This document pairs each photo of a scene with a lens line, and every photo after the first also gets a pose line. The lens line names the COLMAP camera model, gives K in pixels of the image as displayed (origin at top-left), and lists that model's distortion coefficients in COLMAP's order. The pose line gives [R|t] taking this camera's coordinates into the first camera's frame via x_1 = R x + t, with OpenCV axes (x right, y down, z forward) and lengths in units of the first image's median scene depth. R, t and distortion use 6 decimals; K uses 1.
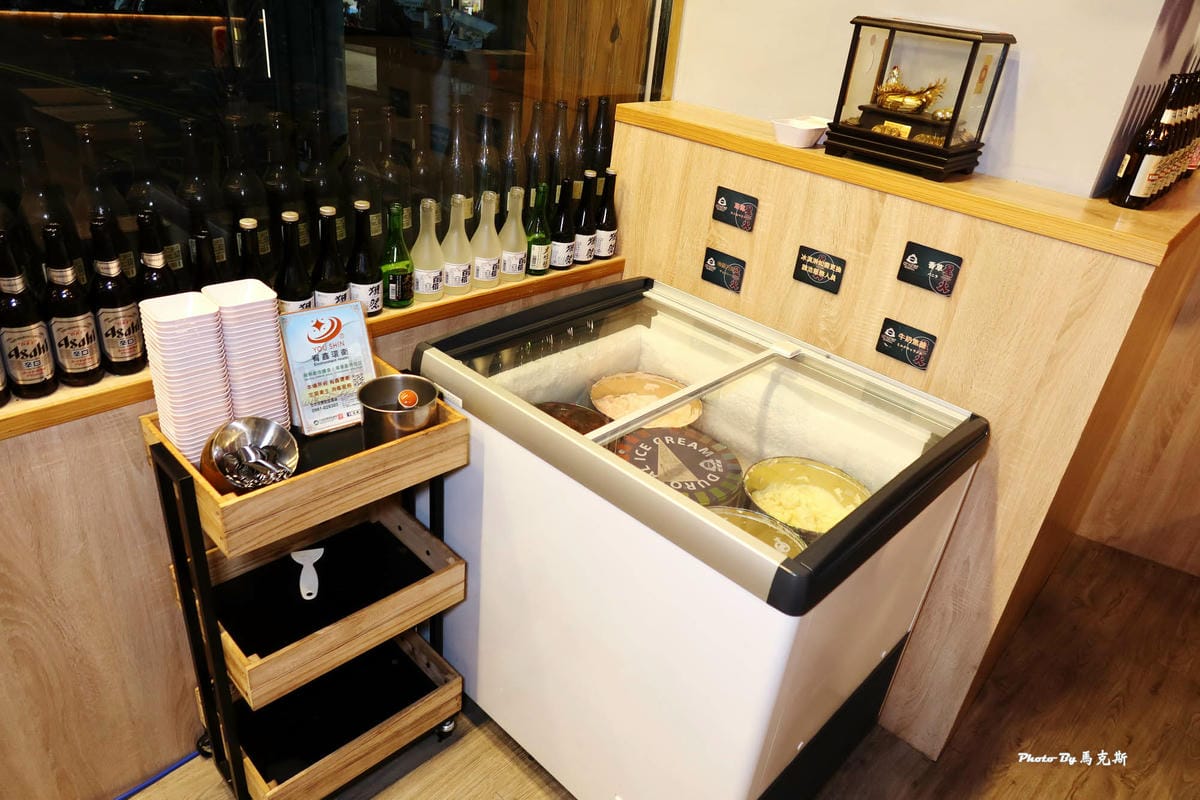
lens RADIAL K [[813.3, 0, 595.7], [0, 813.3, 399.4], [0, 0, 1]] dist [-0.031559, 0.000081]
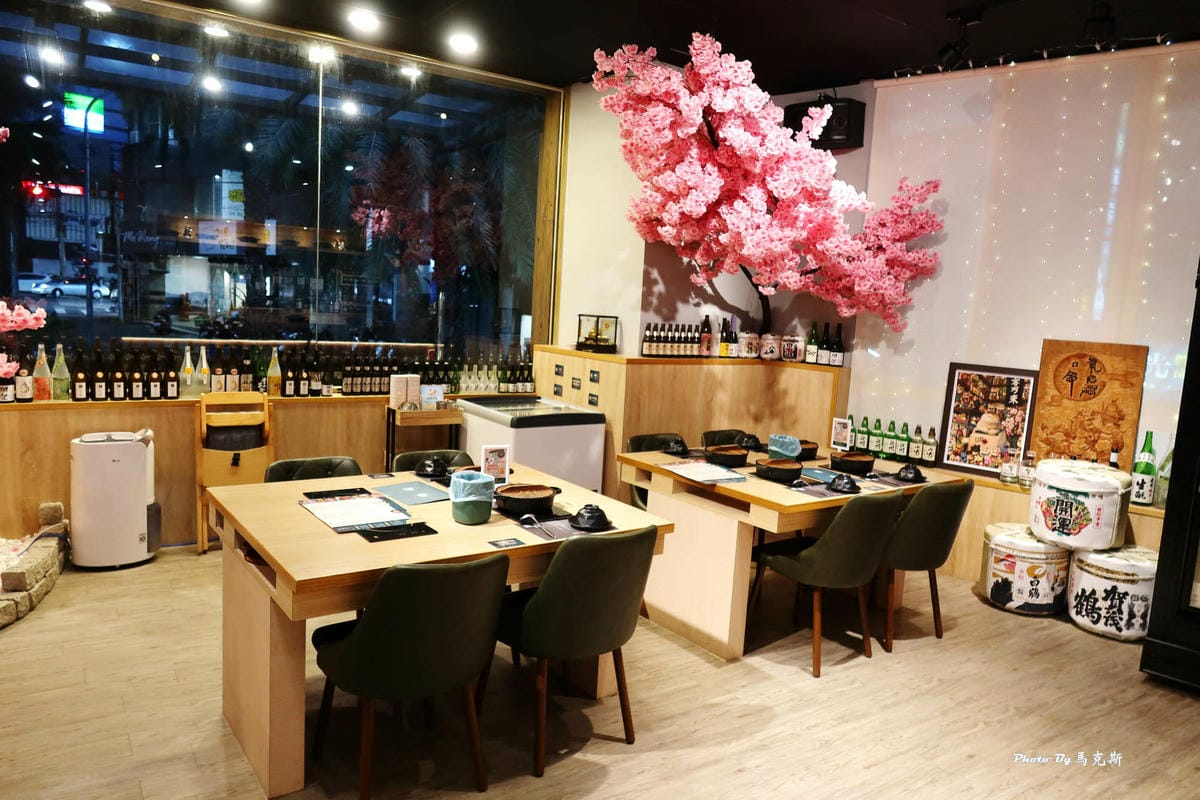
lens RADIAL K [[813.3, 0, 601.1], [0, 813.3, 400.7], [0, 0, 1]] dist [-0.031559, 0.000081]
pose [[0.977926, -0.016825, -0.208274, 1.108182], [-0.063833, 0.925049, -0.374446, 1.191326], [0.198963, 0.379475, 0.903555, -2.043747]]
